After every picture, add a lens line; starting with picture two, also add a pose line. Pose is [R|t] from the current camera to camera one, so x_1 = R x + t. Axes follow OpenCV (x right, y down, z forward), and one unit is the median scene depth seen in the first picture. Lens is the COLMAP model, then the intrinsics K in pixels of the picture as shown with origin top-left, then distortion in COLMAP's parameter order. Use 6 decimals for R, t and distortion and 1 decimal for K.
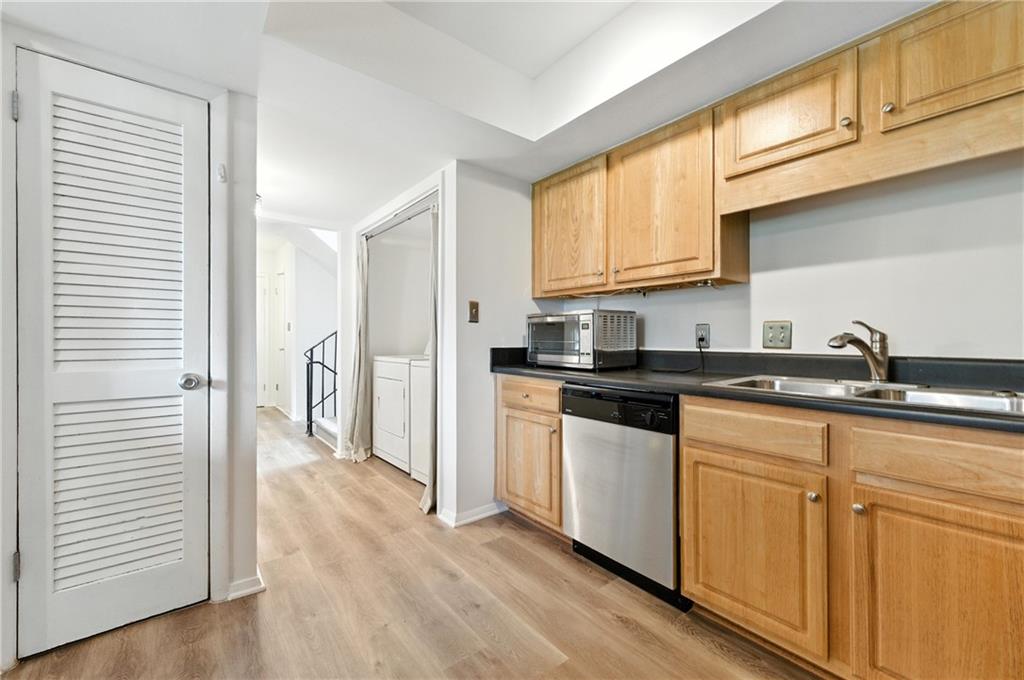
lens RADIAL K [[416.2, 0, 505.9], [0, 416.2, 339.9], [0, 0, 1]] dist [0.006957, 0.000291]
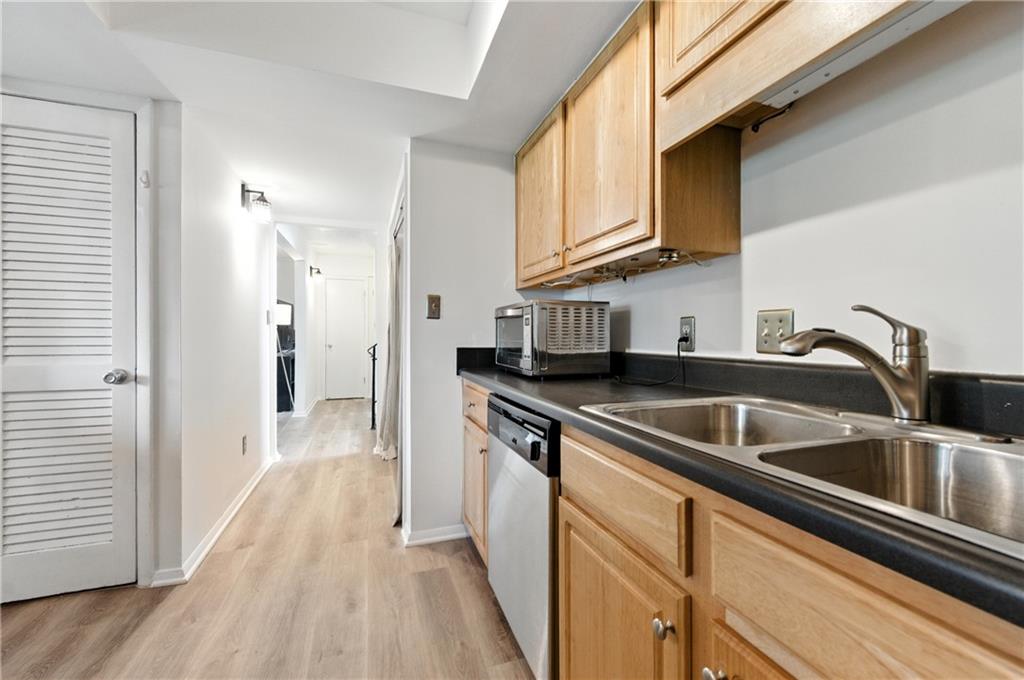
lens RADIAL K [[416.2, 0, 512.0], [0, 416.2, 337.1], [0, 0, 1]] dist [0.006957, 0.000291]
pose [[0.944526, 0.001880, -0.328431, 0.471078], [-0.002515, 0.999996, -0.001508, -0.002157], [0.328427, 0.002250, 0.944527, 0.271155]]
